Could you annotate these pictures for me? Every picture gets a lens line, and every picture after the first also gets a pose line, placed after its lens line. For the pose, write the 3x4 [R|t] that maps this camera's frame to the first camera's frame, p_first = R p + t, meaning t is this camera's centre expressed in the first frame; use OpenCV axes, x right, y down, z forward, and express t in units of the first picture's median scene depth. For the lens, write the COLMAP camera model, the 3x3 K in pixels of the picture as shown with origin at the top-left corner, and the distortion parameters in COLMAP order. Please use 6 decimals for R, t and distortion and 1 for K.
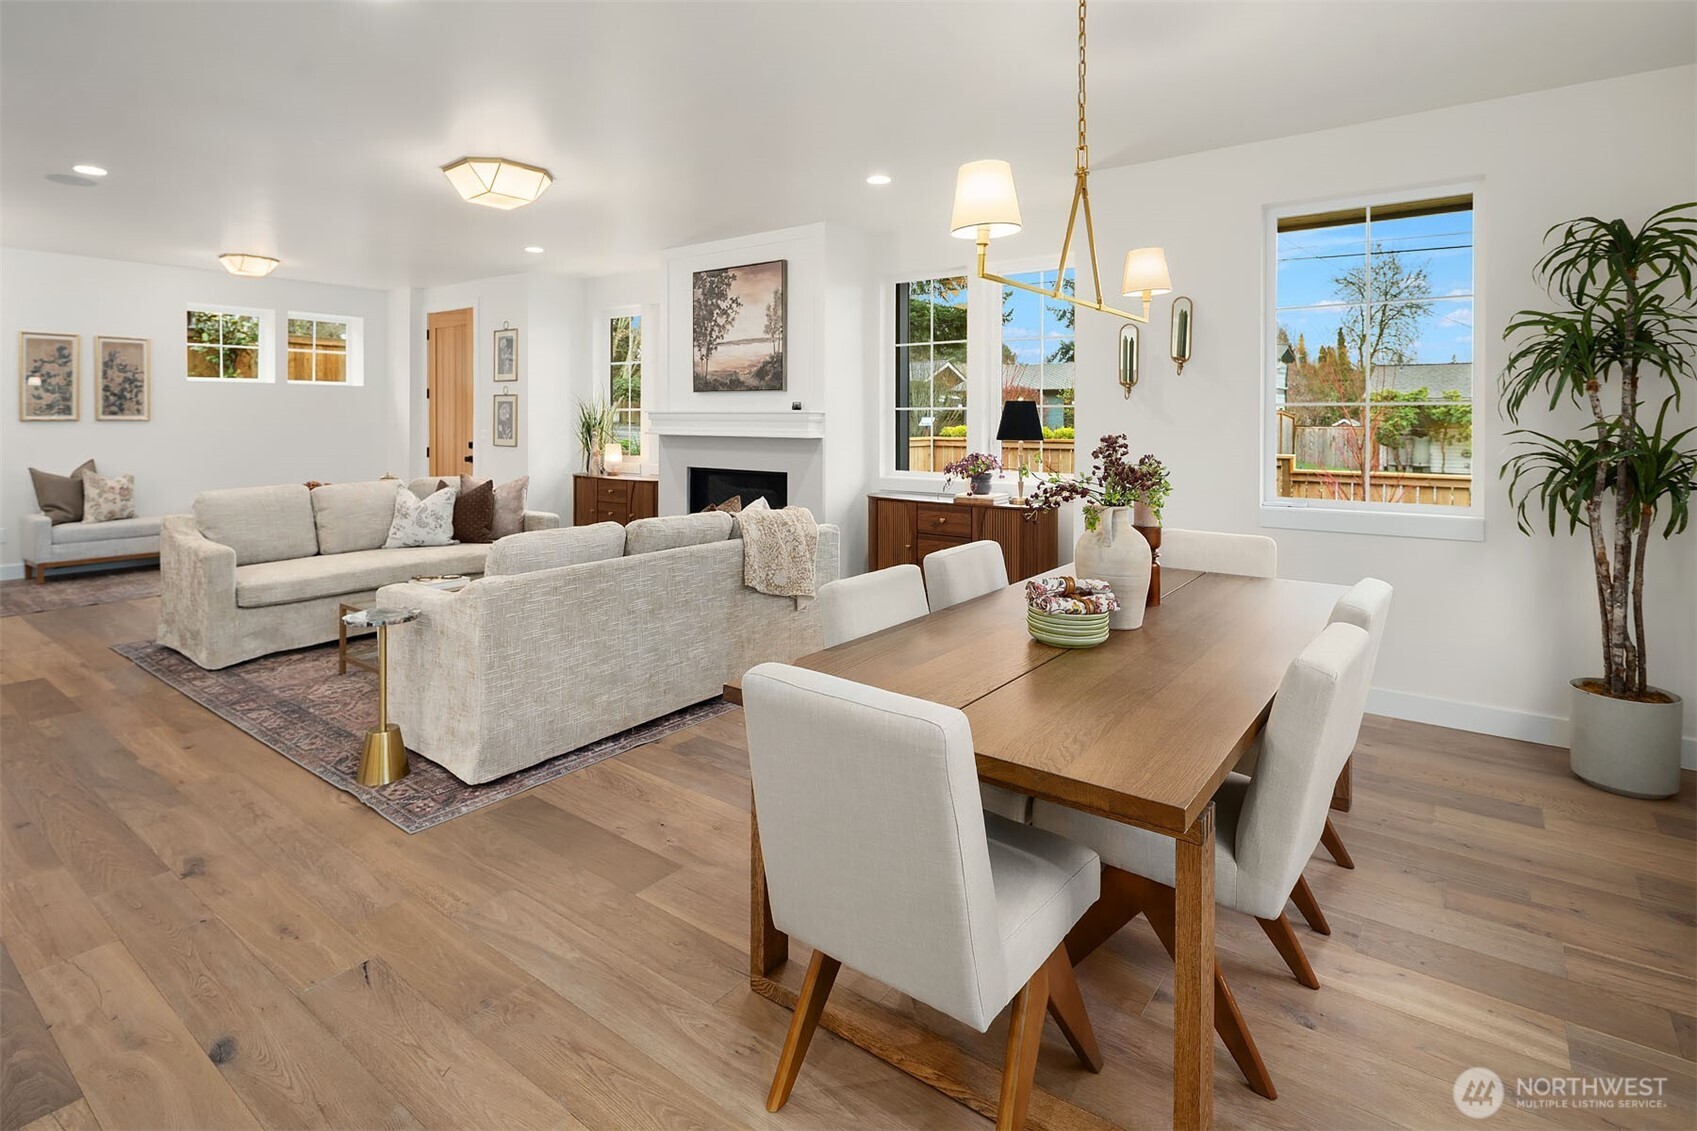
lens RADIAL K [[873.5, 0, 845.9], [0, 873.5, 427.3], [0, 0, 1]] dist [0.001056, 0.000274]
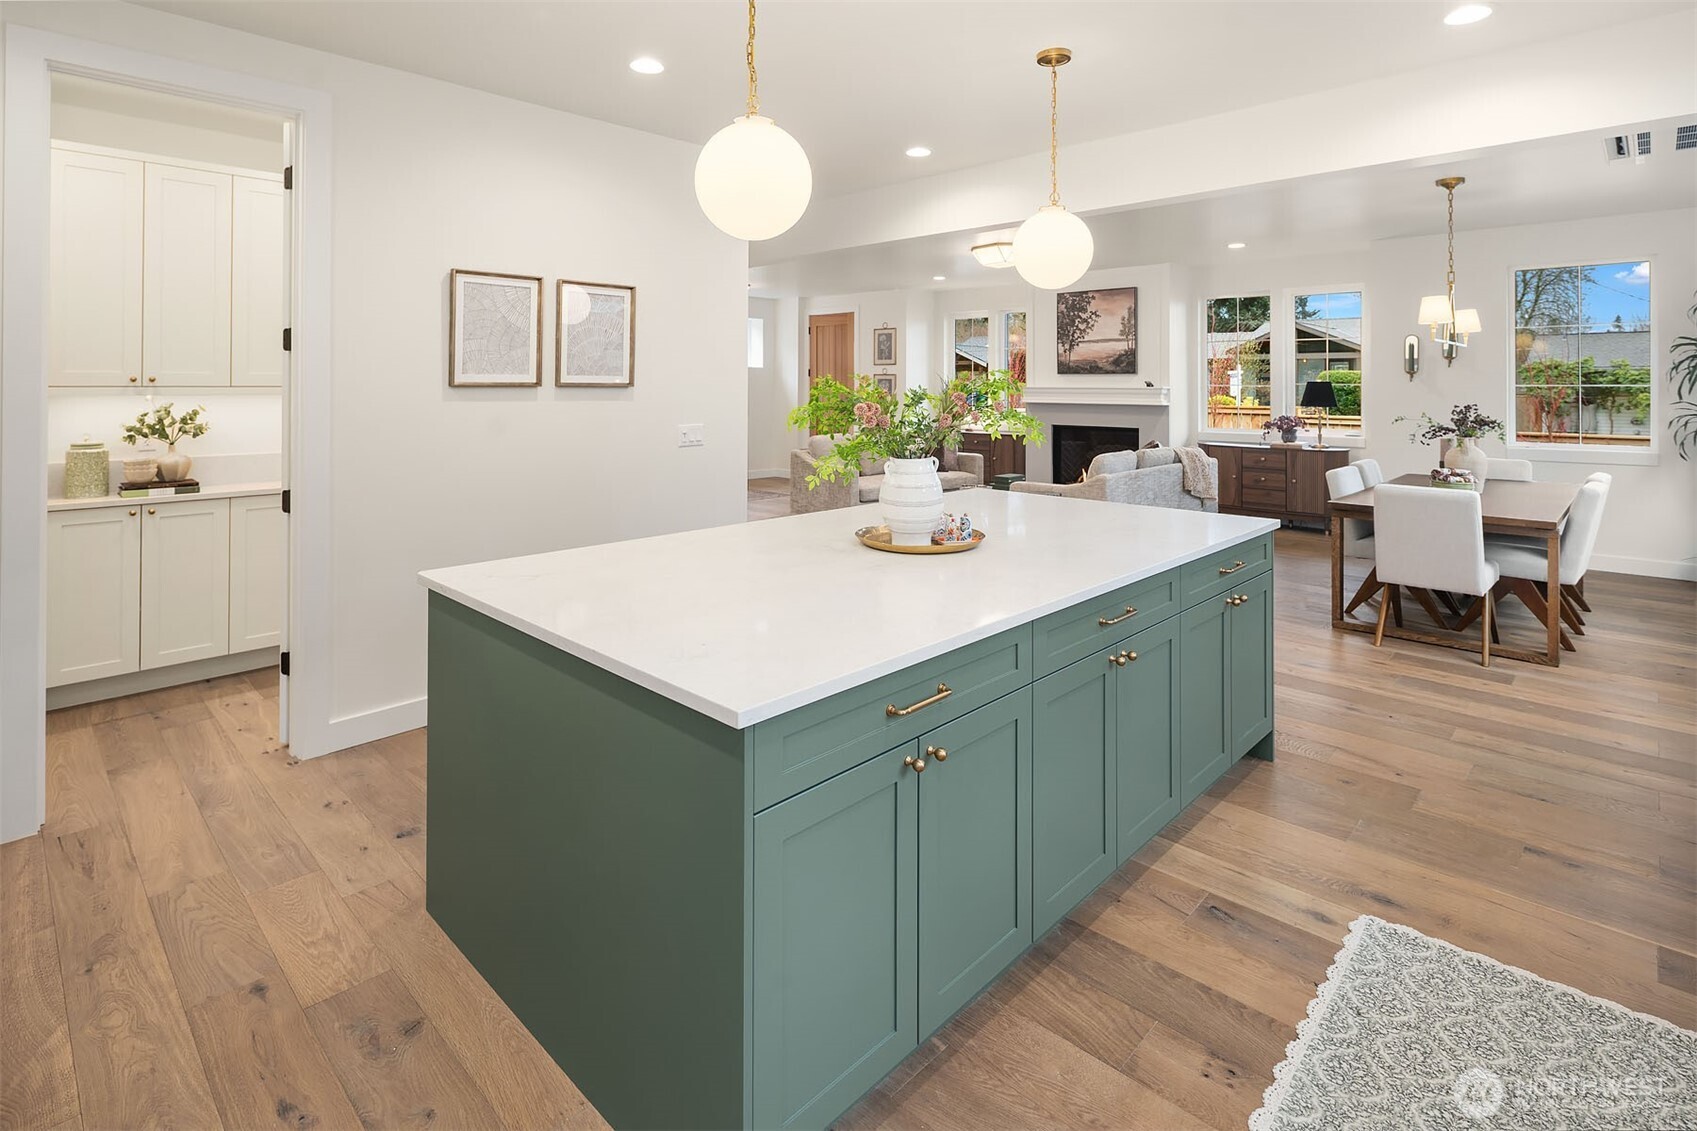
lens RADIAL K [[871.0, 0, 825.5], [0, 871.0, 377.9], [0, 0, 1]] dist [0.004432, -0.000095]
pose [[0.991684, -0.002588, -0.128674, -0.390573], [0.000175, 0.999824, -0.018755, -0.006452], [0.128700, 0.018576, 0.991510, -0.533330]]
